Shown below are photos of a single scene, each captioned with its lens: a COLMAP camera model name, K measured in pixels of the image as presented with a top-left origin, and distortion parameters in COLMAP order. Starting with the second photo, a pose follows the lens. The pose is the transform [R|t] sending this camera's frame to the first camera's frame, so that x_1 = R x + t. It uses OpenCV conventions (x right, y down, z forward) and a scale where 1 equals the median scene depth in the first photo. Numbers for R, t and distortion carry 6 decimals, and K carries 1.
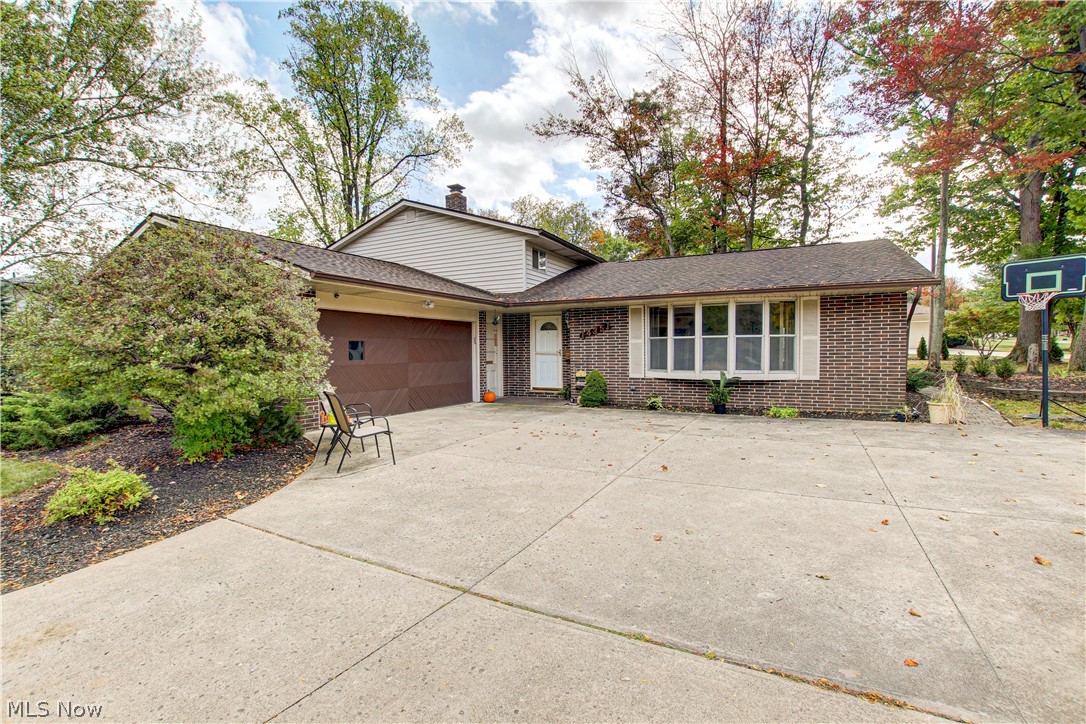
lens RADIAL K [[533.8, 0, 533.0], [0, 533.8, 384.6], [0, 0, 1]] dist [-0.021908, -0.000103]
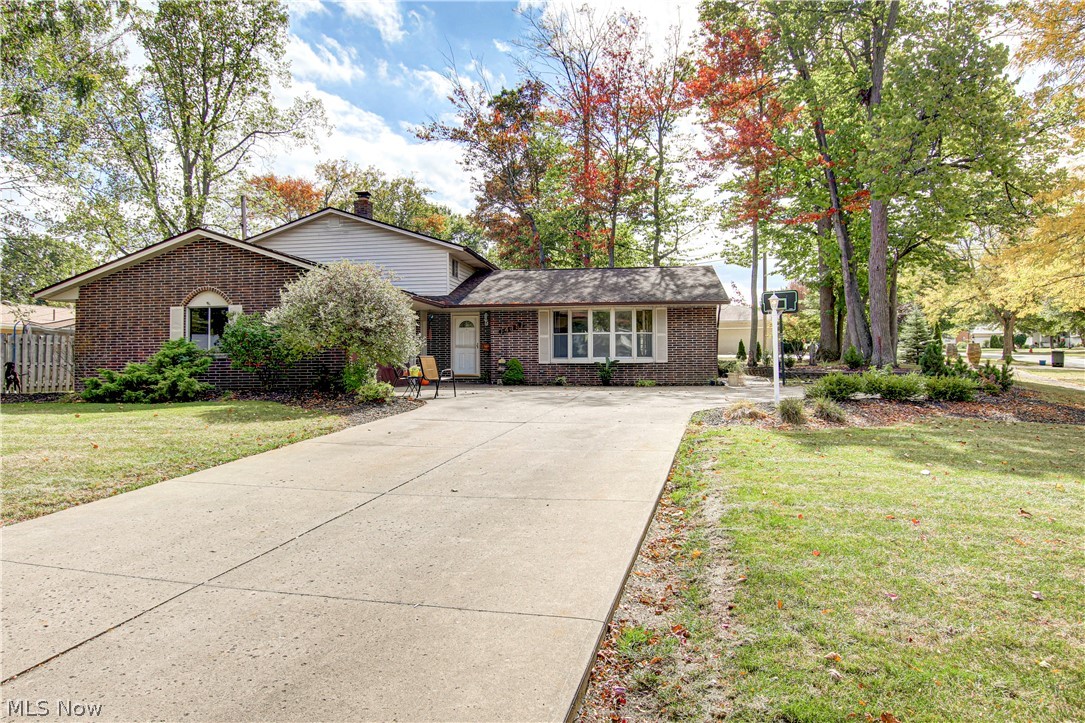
lens RADIAL K [[705.0, 0, 542.5], [0, 705.0, 361.5], [0, 0, 1]] dist [0.003455, 0.000008]
pose [[0.953513, 0.005574, 0.301301, -0.286536], [0.012461, 0.998245, -0.057902, 0.070032], [-0.301094, 0.058965, 0.951770, -0.567772]]
